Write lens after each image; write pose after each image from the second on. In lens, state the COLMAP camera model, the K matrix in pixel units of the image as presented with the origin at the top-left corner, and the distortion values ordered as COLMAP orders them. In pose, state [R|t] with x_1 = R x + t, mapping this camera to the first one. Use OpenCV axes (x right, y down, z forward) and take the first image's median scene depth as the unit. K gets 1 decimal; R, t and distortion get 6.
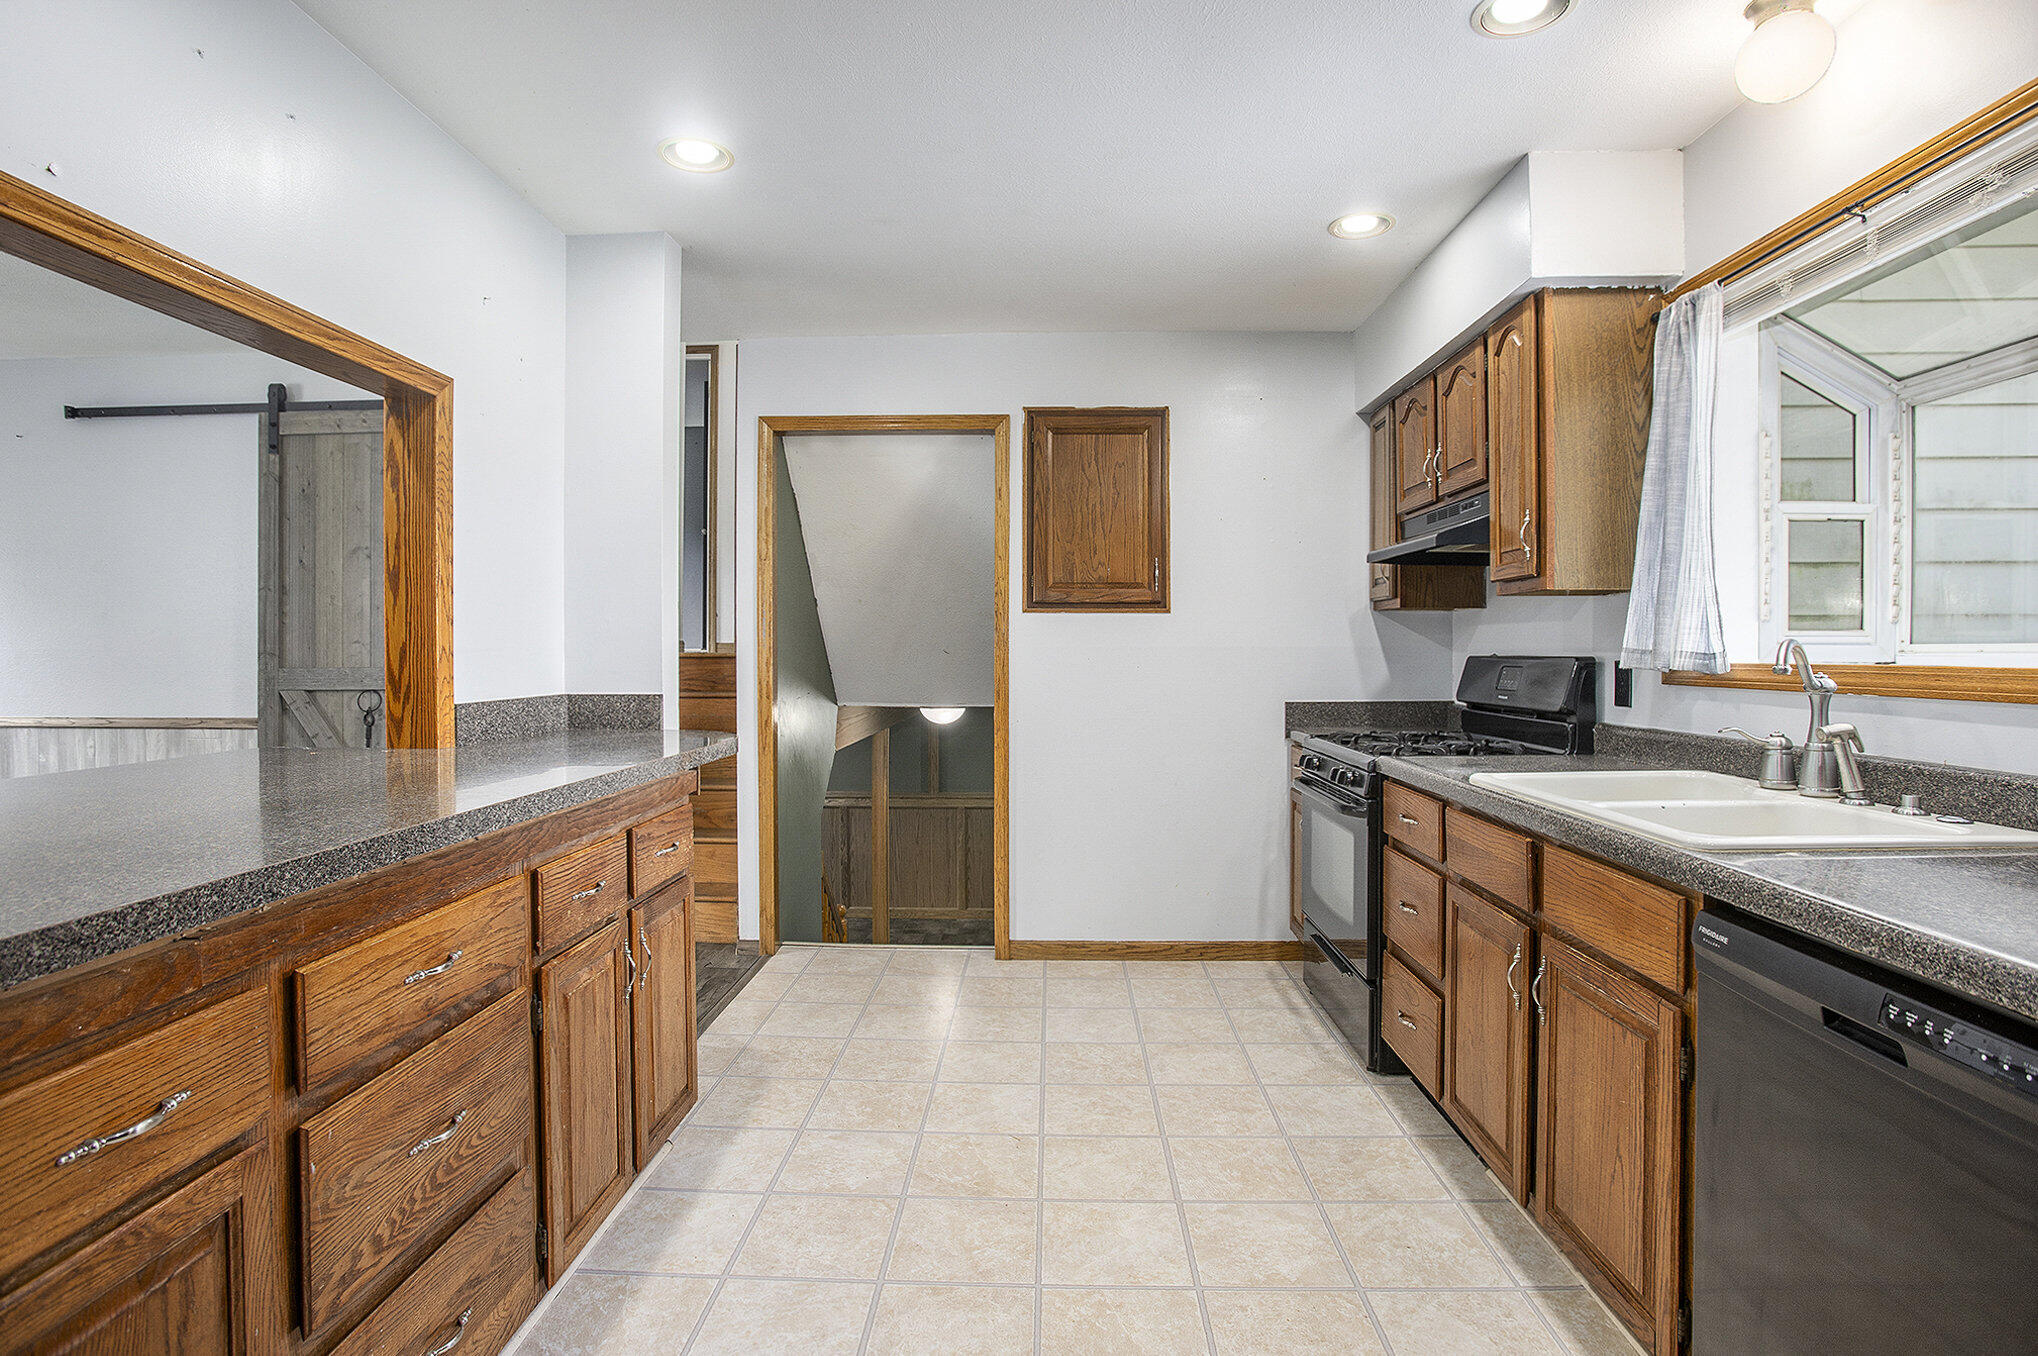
lens RADIAL K [[1039.6, 0, 1040.6], [0, 1039.6, 663.3], [0, 0, 1]] dist [-0.027037, 0.004612]
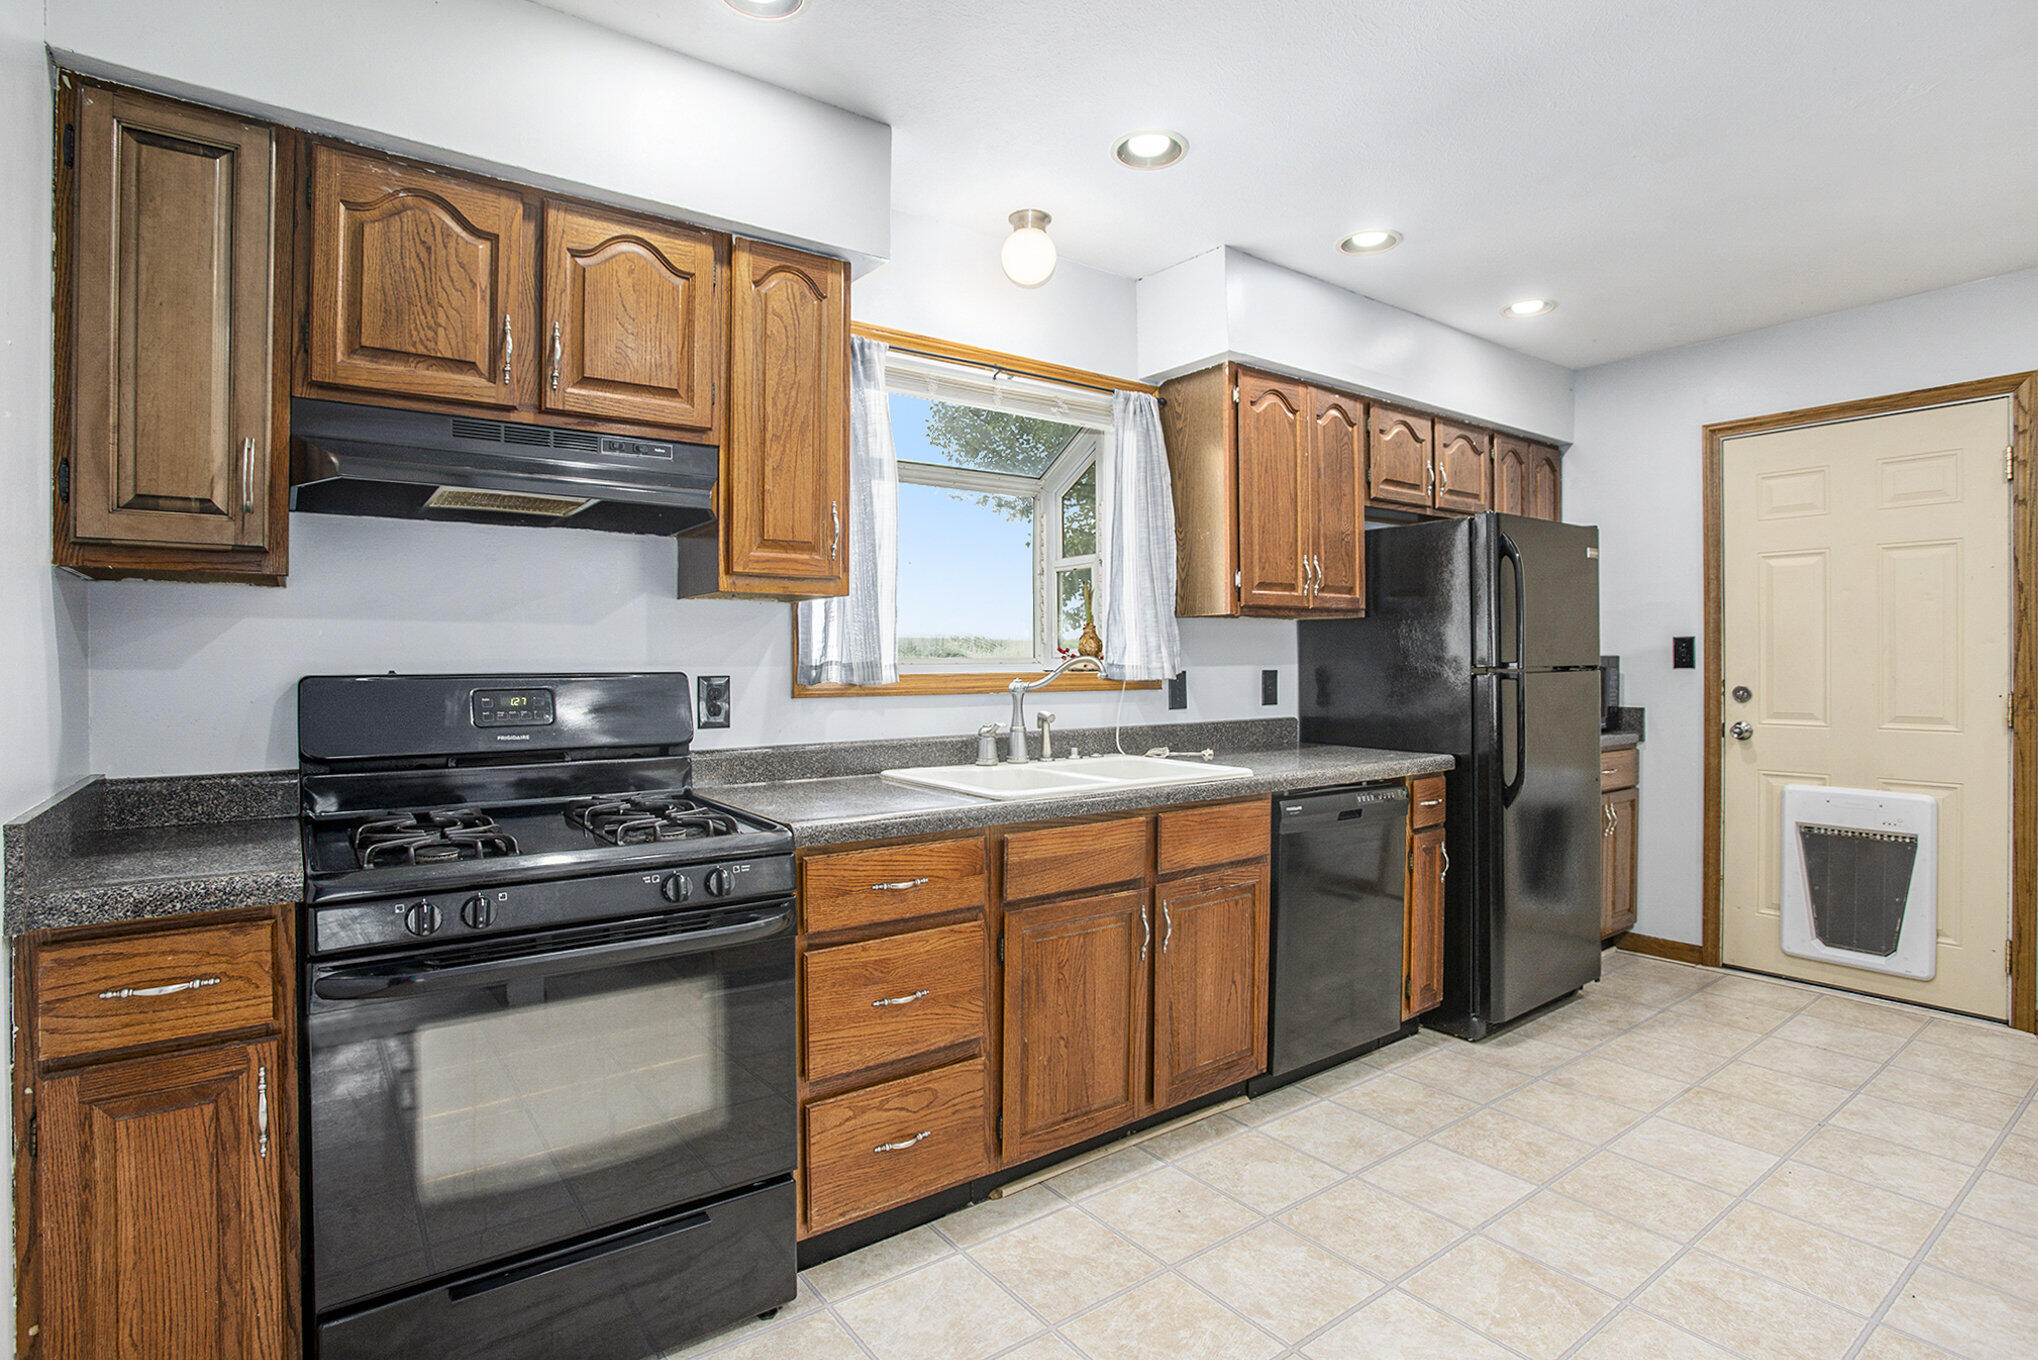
lens RADIAL K [[1039.6, 0, 1003.9], [0, 1039.6, 681.8], [0, 0, 1]] dist [-0.027037, 0.004612]
pose [[-0.608398, -0.011465, 0.793549, -0.344335], [0.012206, 0.999642, 0.023800, -0.019720], [-0.793538, 0.024166, -0.608041, 1.581773]]
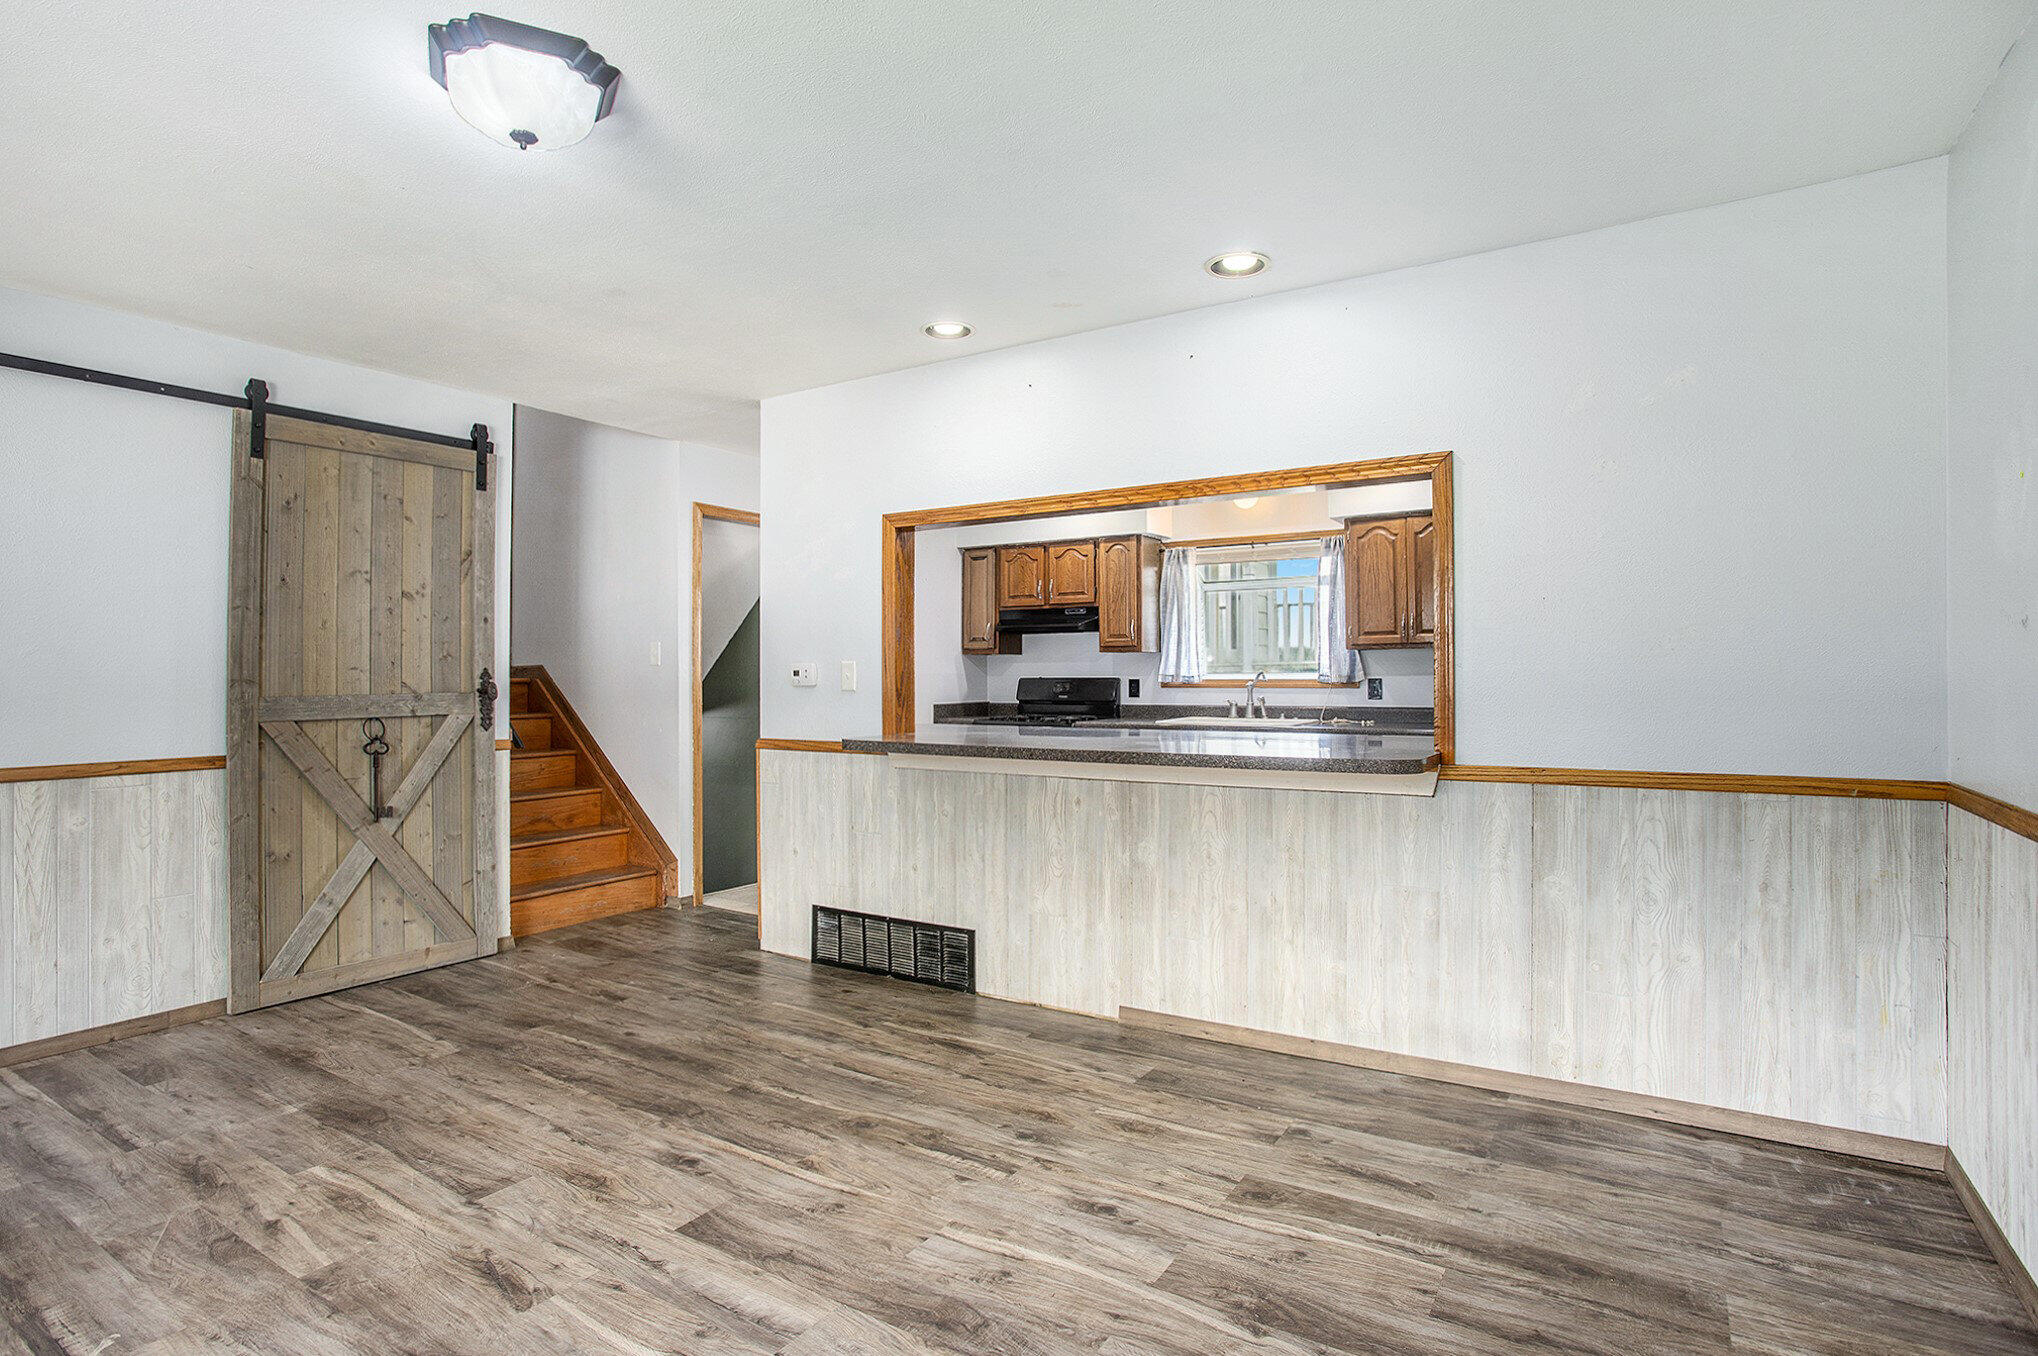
lens RADIAL K [[1007.4, 0, 1016.3], [0, 1007.4, 672.6], [0, 0, 1]] dist [-0.027997, 0.001102]
pose [[0.515562, 0.001224, 0.856851, -1.955180], [0.014865, 0.999836, -0.010372, 0.003342], [-0.856723, 0.018085, 0.515459, -0.015841]]
